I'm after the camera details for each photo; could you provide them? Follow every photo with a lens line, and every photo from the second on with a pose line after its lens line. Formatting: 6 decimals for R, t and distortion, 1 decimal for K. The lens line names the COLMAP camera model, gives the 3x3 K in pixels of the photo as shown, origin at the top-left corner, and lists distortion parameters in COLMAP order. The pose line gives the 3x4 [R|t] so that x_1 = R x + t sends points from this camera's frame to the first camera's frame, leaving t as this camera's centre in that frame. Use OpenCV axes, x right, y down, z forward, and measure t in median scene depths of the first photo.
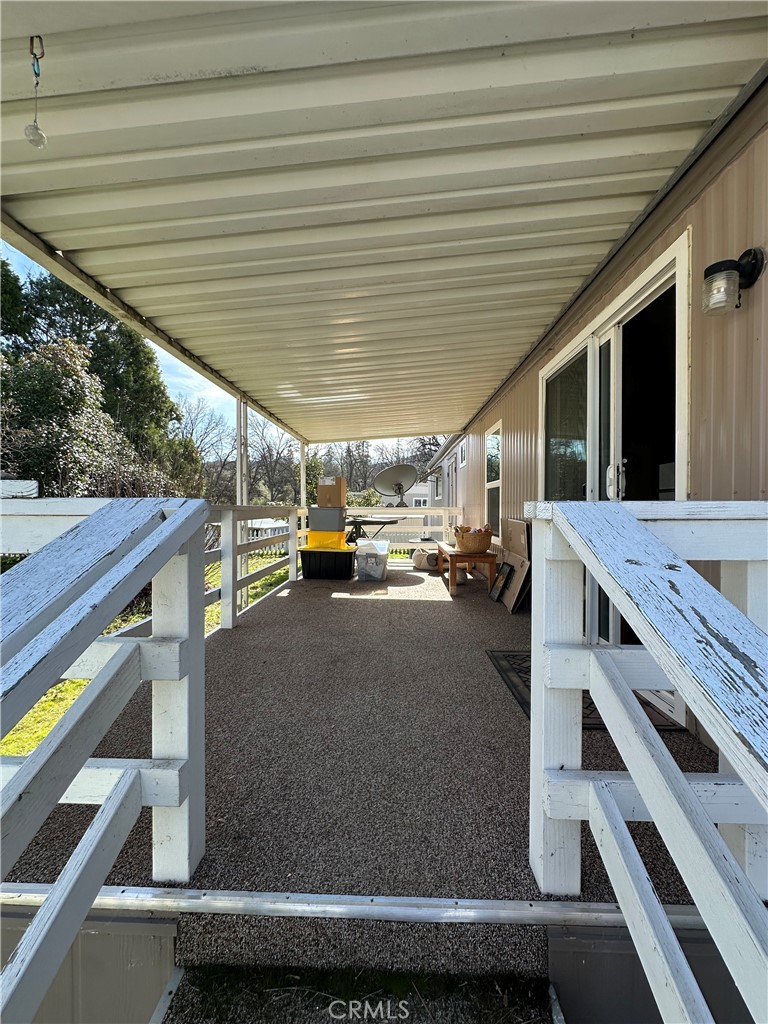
lens RADIAL K [[408.9, 0, 384.0], [0, 408.9, 512.0], [0, 0, 1]] dist [-0.000158, -0.000011]
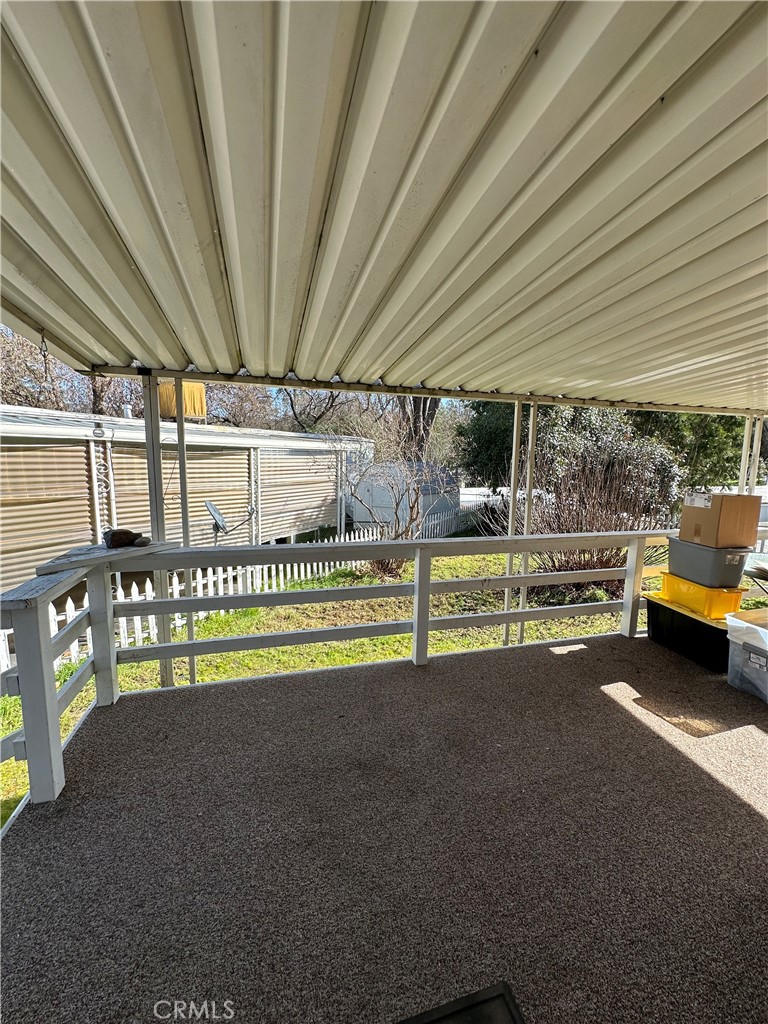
lens RADIAL K [[408.9, 0, 384.0], [0, 408.9, 512.0], [0, 0, 1]] dist [-0.000158, -0.000011]
pose [[0.303090, 0.127781, -0.944356, 0.402547], [-0.029093, 0.991748, 0.124856, -0.166869], [0.952518, -0.010369, 0.304306, 0.516599]]
